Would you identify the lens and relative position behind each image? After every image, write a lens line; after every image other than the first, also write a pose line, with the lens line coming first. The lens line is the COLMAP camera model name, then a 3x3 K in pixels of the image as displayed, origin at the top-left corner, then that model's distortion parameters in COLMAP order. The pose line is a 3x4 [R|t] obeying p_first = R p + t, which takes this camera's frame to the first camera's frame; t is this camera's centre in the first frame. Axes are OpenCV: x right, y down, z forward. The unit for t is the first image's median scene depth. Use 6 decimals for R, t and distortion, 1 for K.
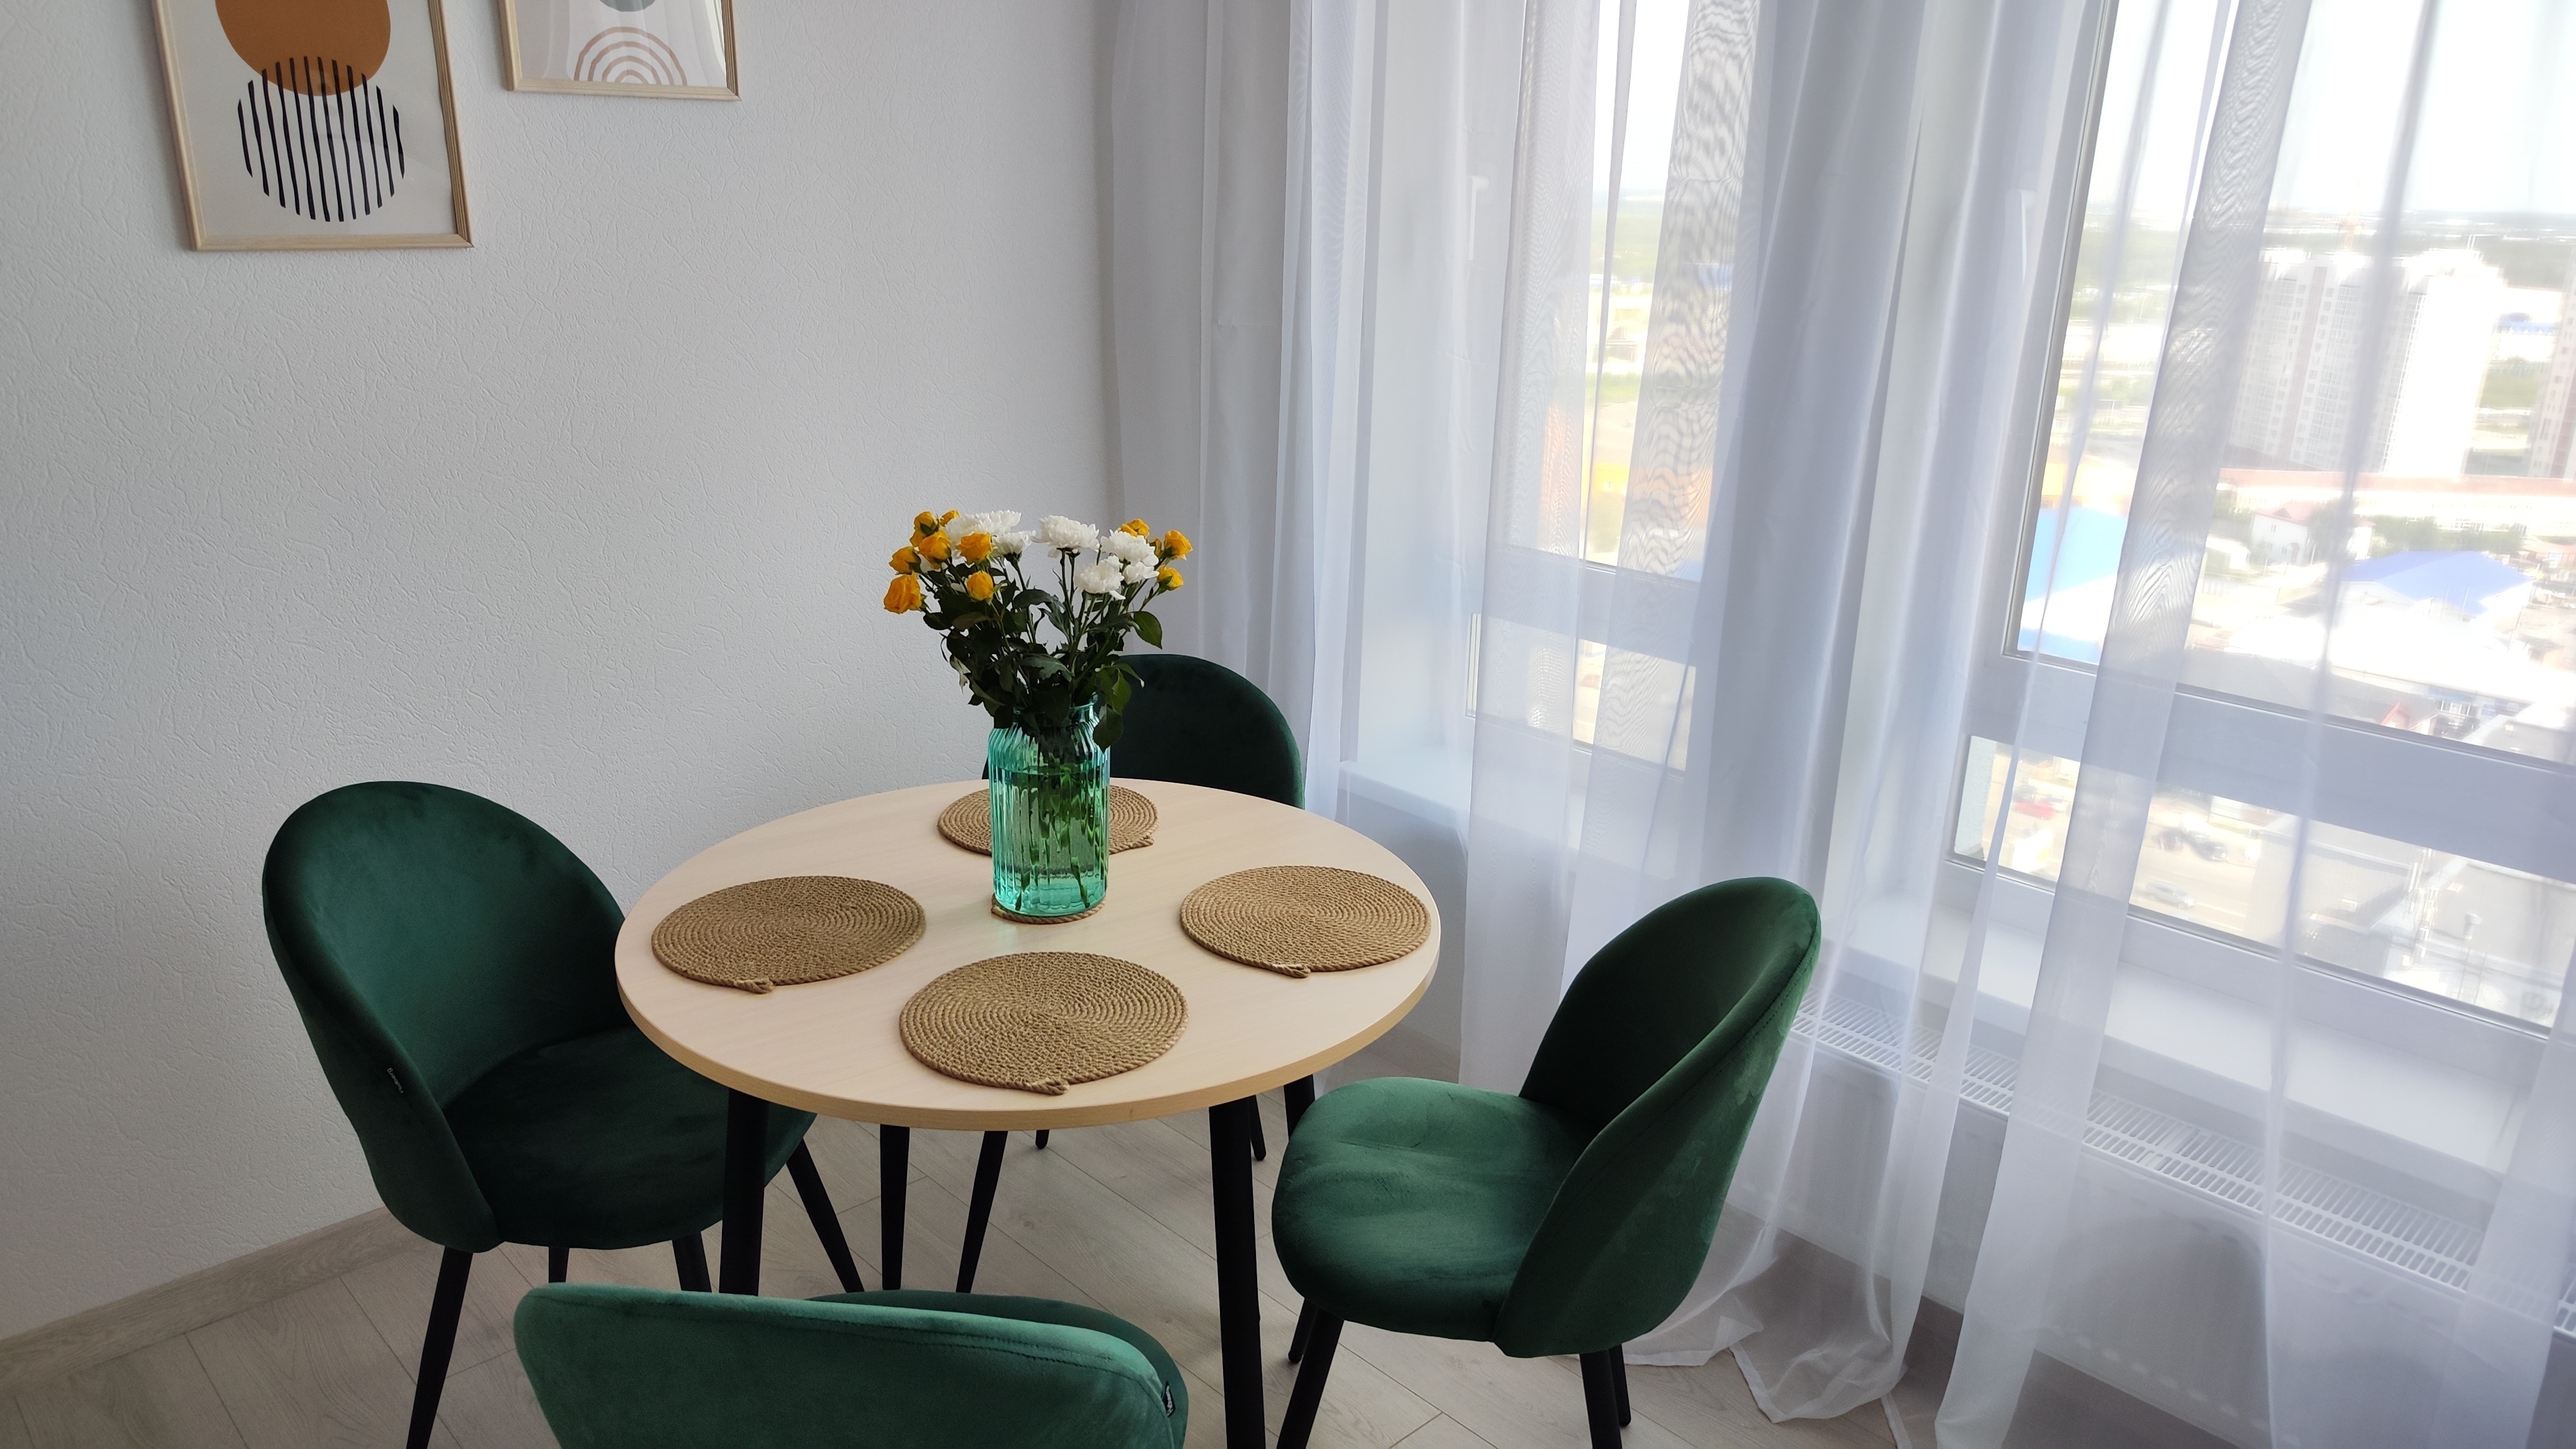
lens RADIAL K [[1759.7, 0, 1213.4], [0, 1759.7, 741.9], [0, 0, 1]] dist [-0.005115, -0.005252]
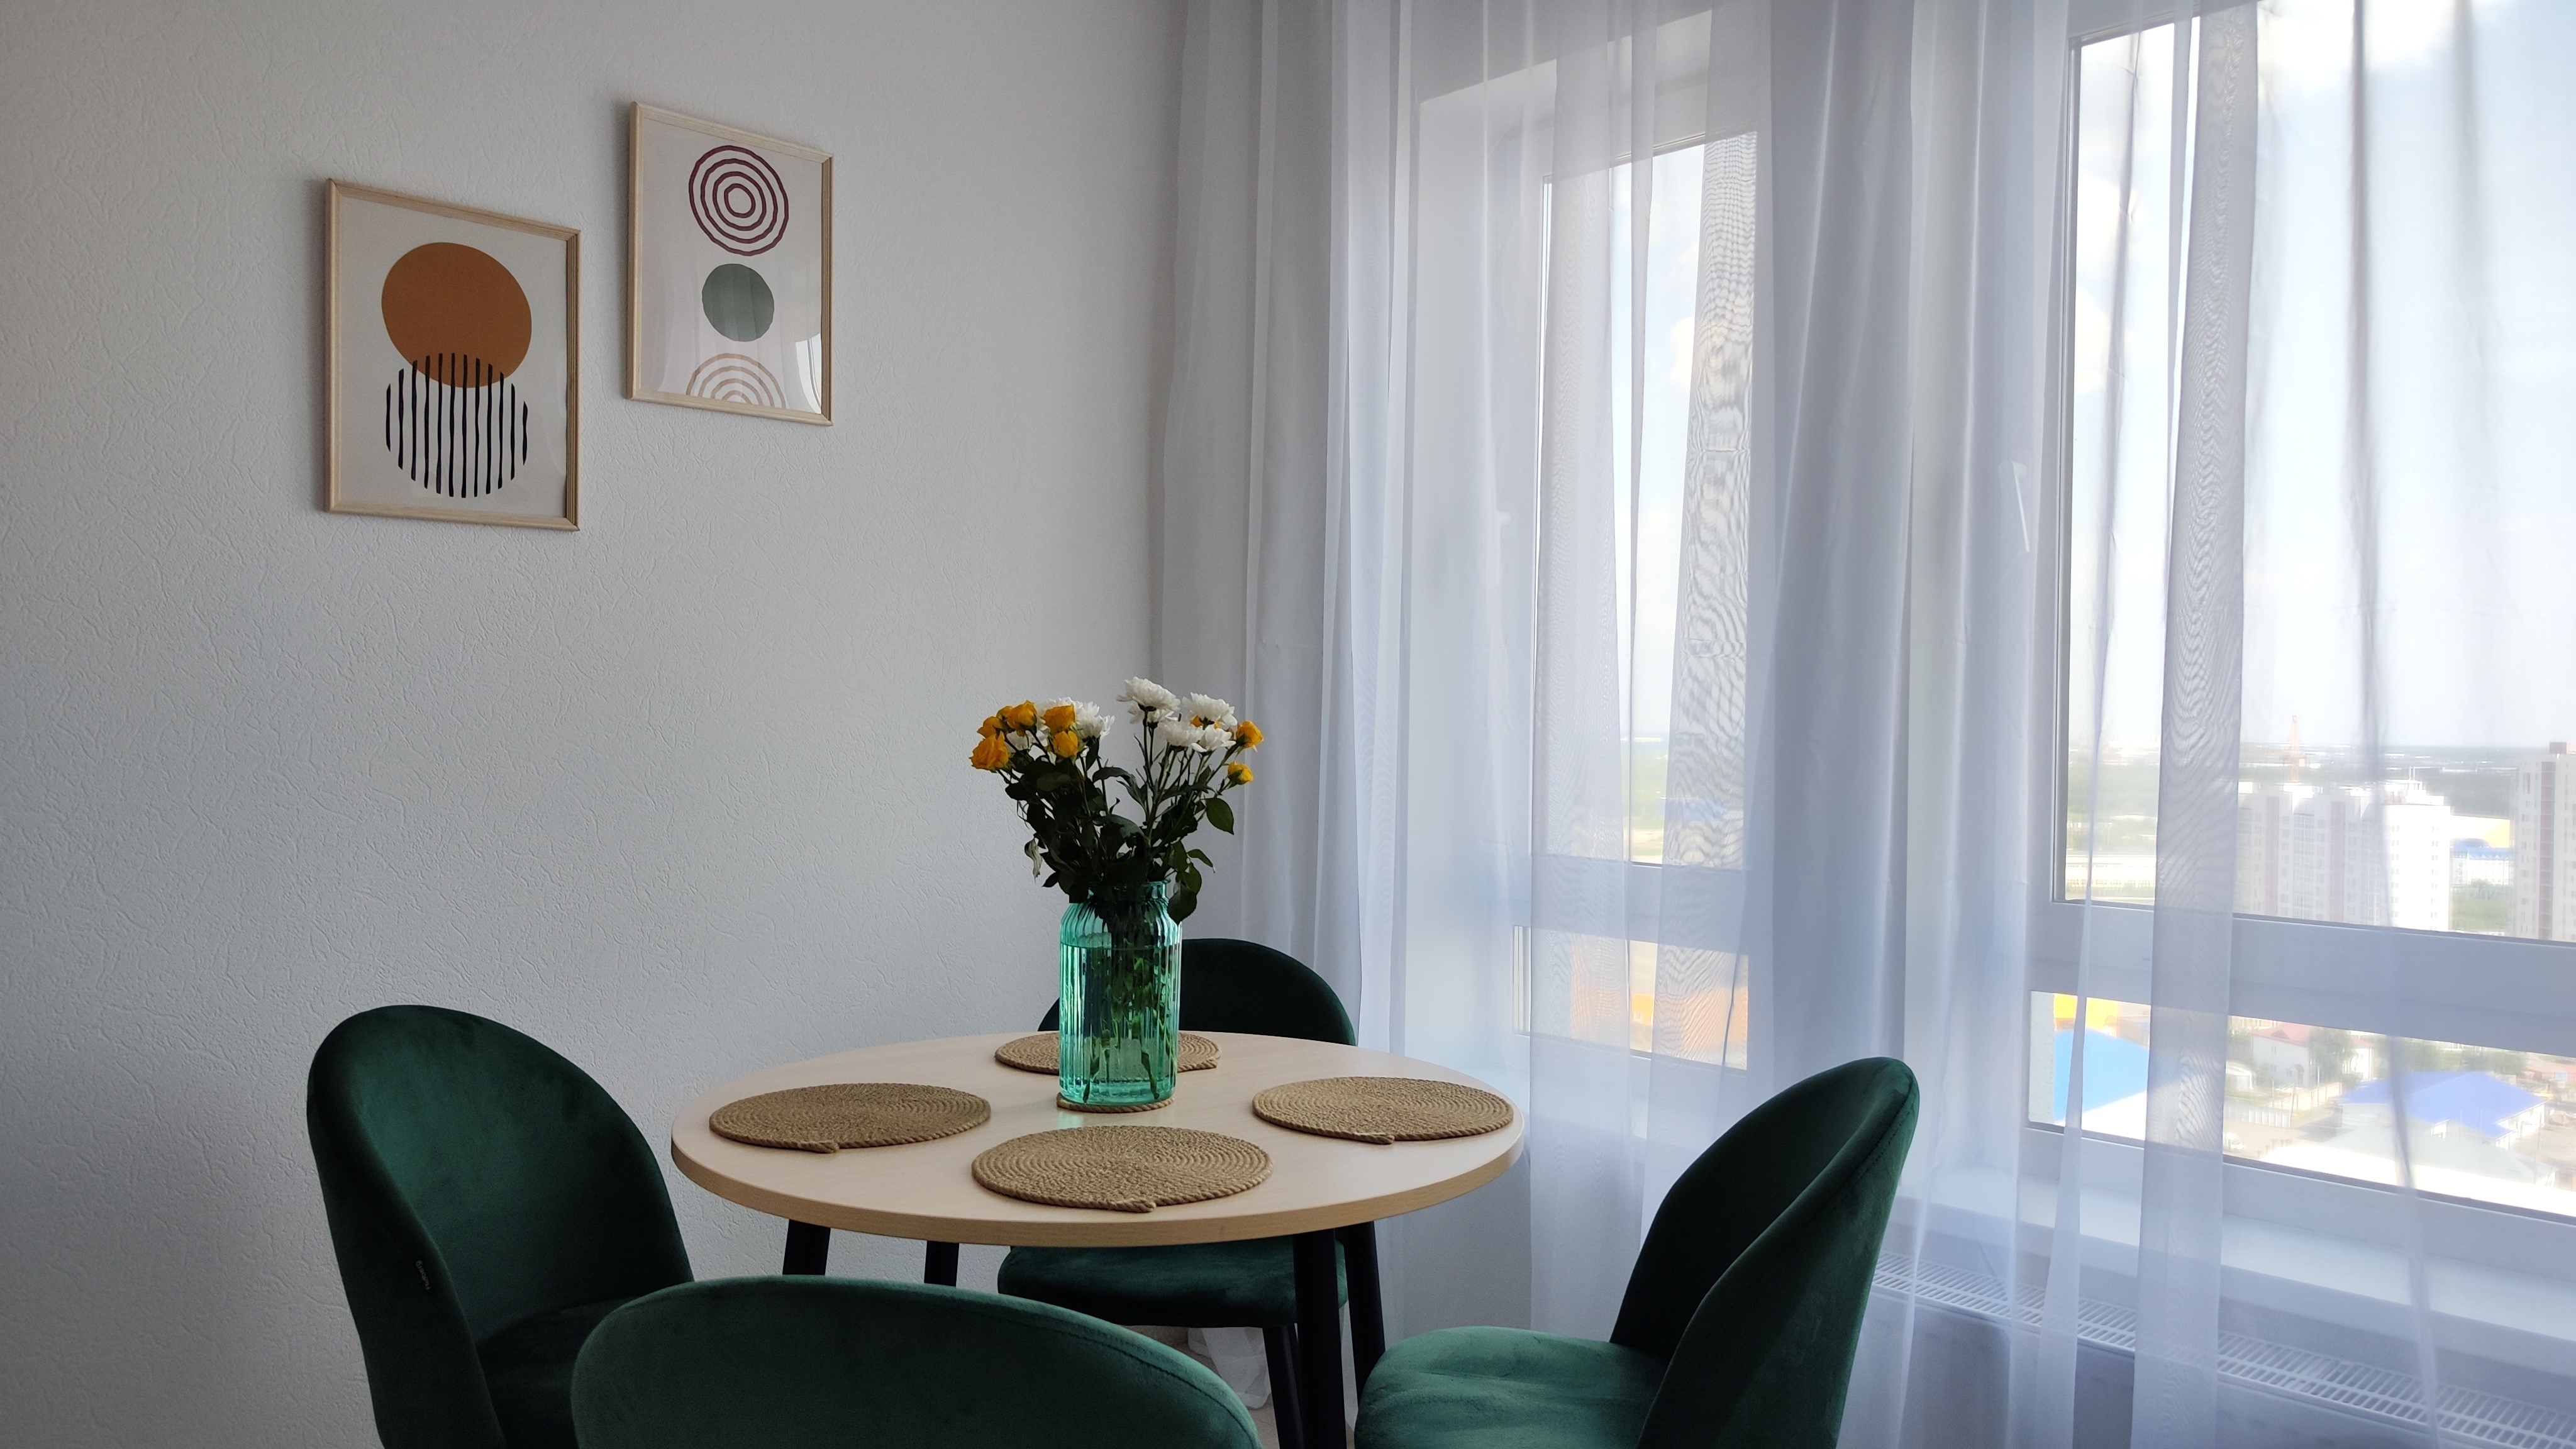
lens RADIAL K [[1759.7, 0, 1213.4], [0, 1759.7, 741.9], [0, 0, 1]] dist [-0.005115, -0.005252]
pose [[0.999984, 0.000425, 0.005597, -0.041426], [0.001309, 0.951971, -0.306187, 0.182220], [-0.005458, 0.306189, 0.951955, 0.012933]]
